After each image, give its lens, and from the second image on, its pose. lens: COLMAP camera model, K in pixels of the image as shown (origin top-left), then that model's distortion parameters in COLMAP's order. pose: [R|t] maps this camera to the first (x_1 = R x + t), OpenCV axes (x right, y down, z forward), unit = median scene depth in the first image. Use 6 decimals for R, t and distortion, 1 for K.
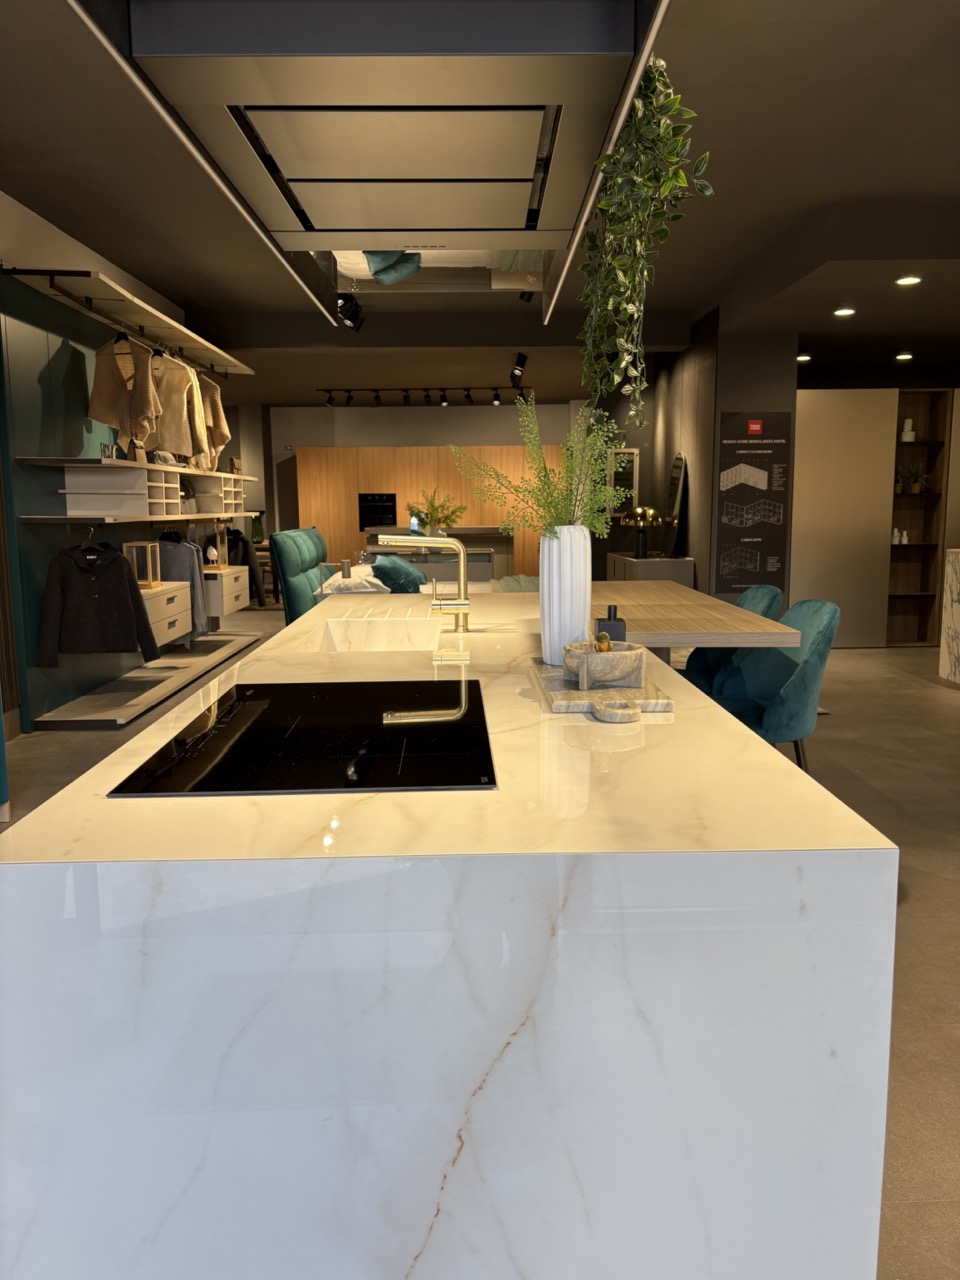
lens RADIAL K [[979.5, 0, 483.2], [0, 979.5, 638.9], [0, 0, 1]] dist [0.040943, -0.033678]
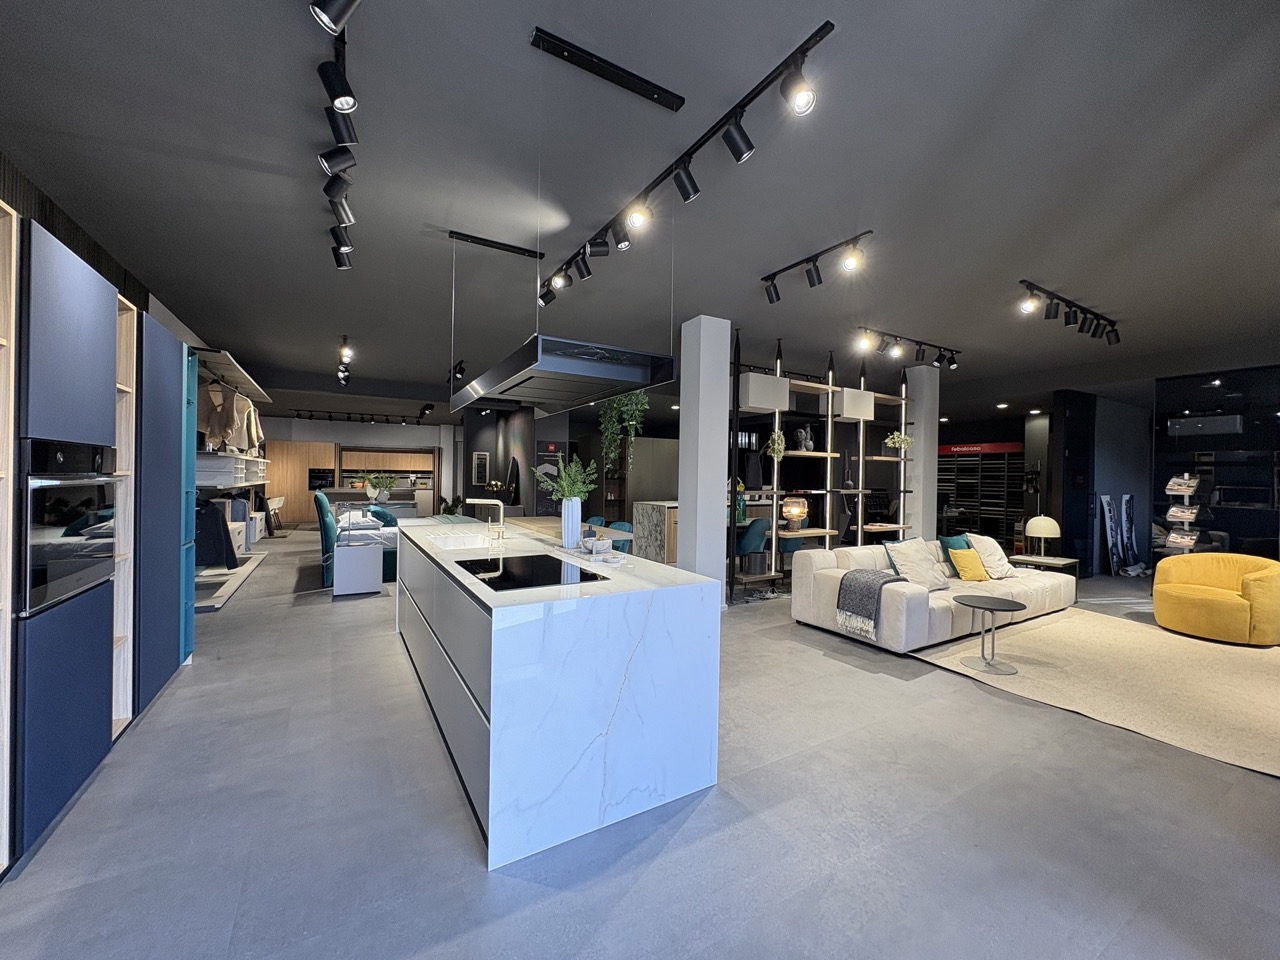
lens RADIAL K [[507.6, 0, 643.1], [0, 507.6, 477.1], [0, 0, 1]] dist [0.003742, 0.000030]
pose [[0.862082, 0.020443, 0.506356, -0.150152], [0.047473, 0.991534, -0.120855, 0.004117], [-0.504540, 0.128226, 0.853814, -0.111141]]
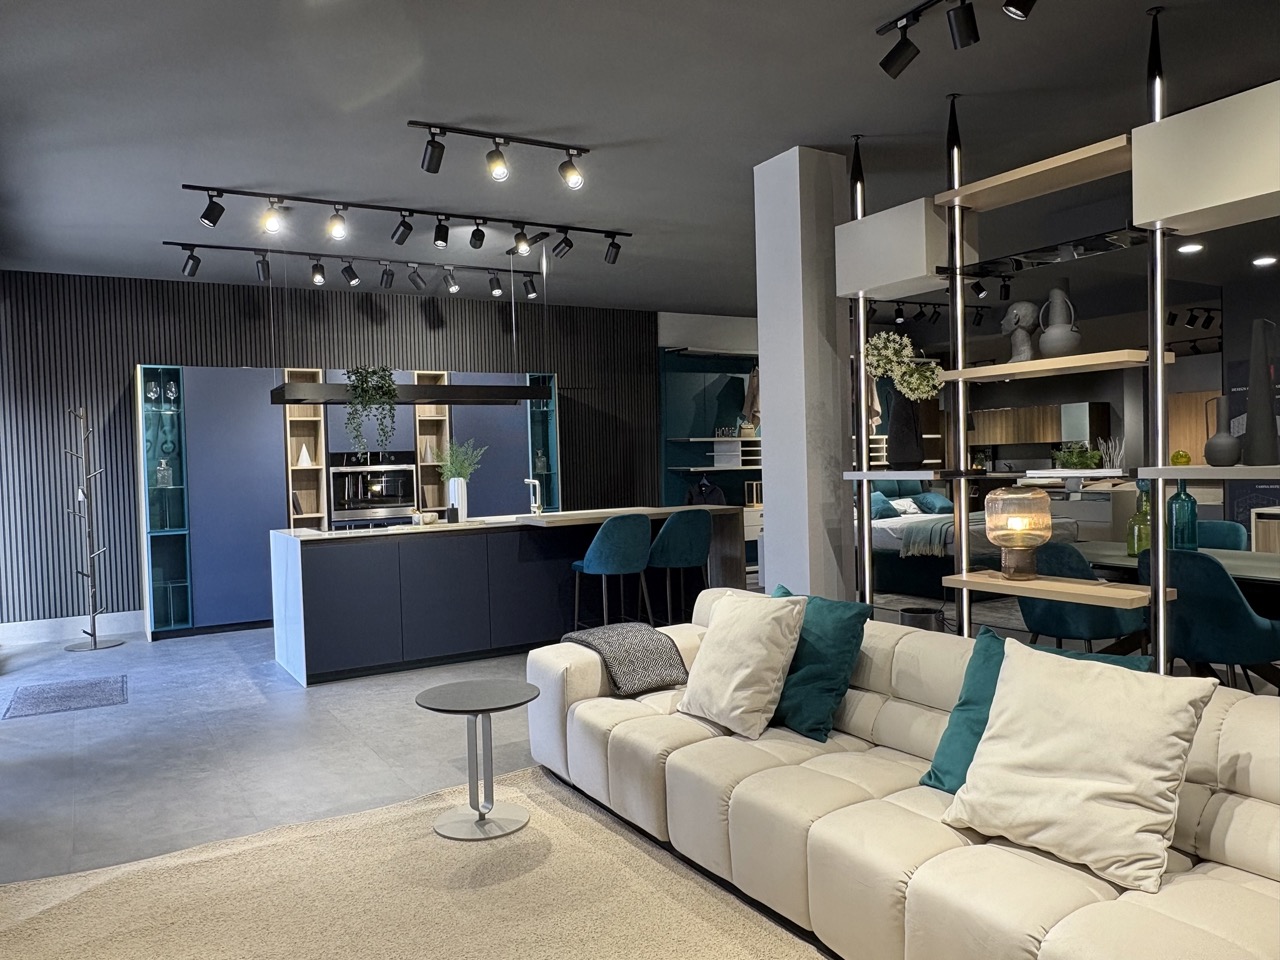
lens RADIAL K [[936.2, 0, 637.8], [0, 936.2, 475.7], [0, 0, 1]] dist [-0.009652, 0.004900]
pose [[0.494328, 0.007898, -0.869239, 0.903697], [-0.094706, 0.994496, -0.044822, -0.012136], [0.864101, 0.104479, 0.492355, -0.000205]]
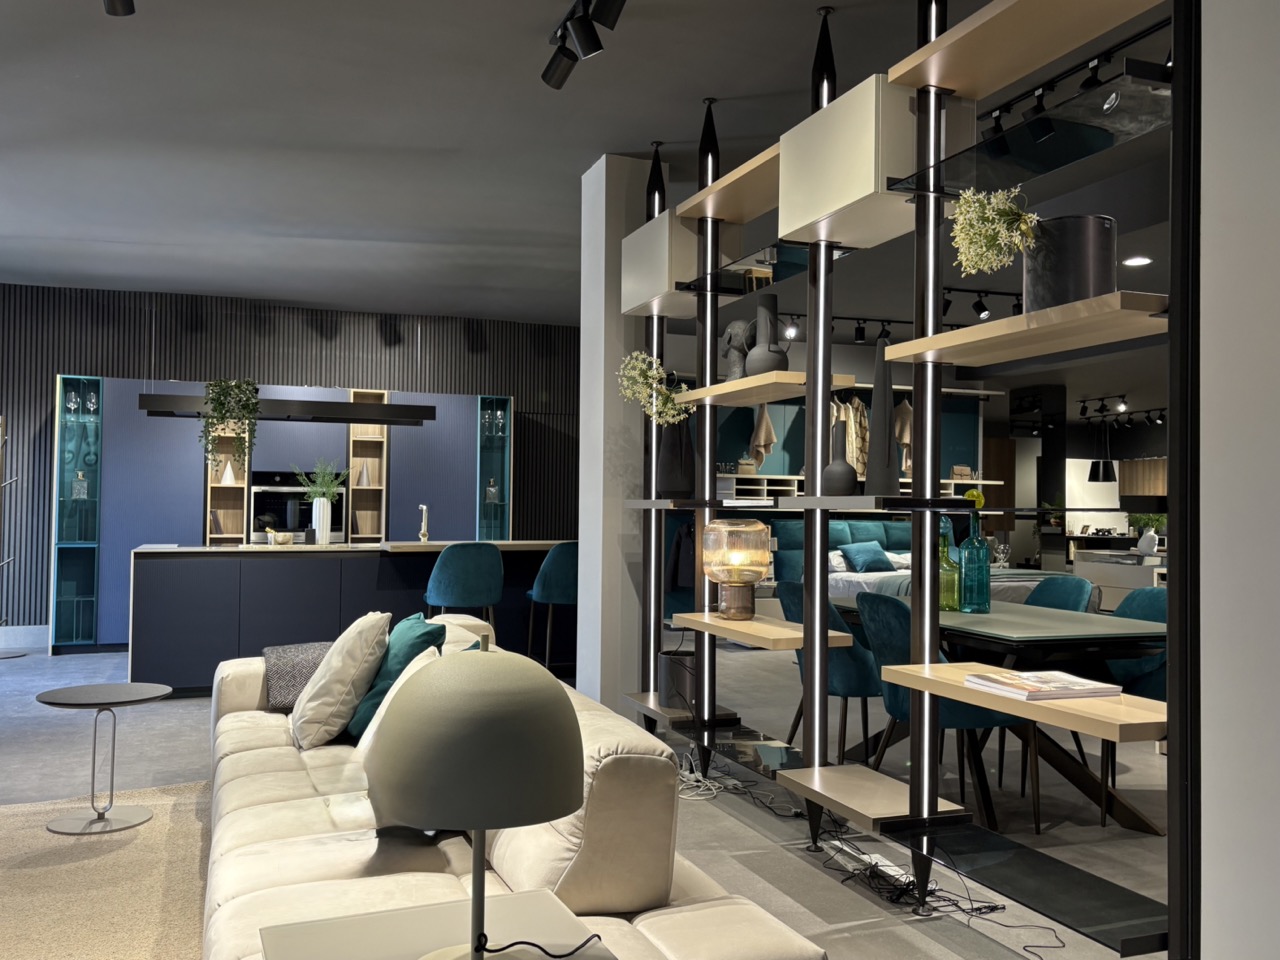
lens RADIAL K [[1091.6, 0, 642.0], [0, 1091.6, 473.1], [0, 0, 1]] dist [0.049916, -0.049006]
pose [[0.342350, -0.017817, -0.939404, 1.086536], [-0.144277, 0.986965, -0.071298, -0.027320], [0.928429, 0.159944, 0.335317, 0.226377]]
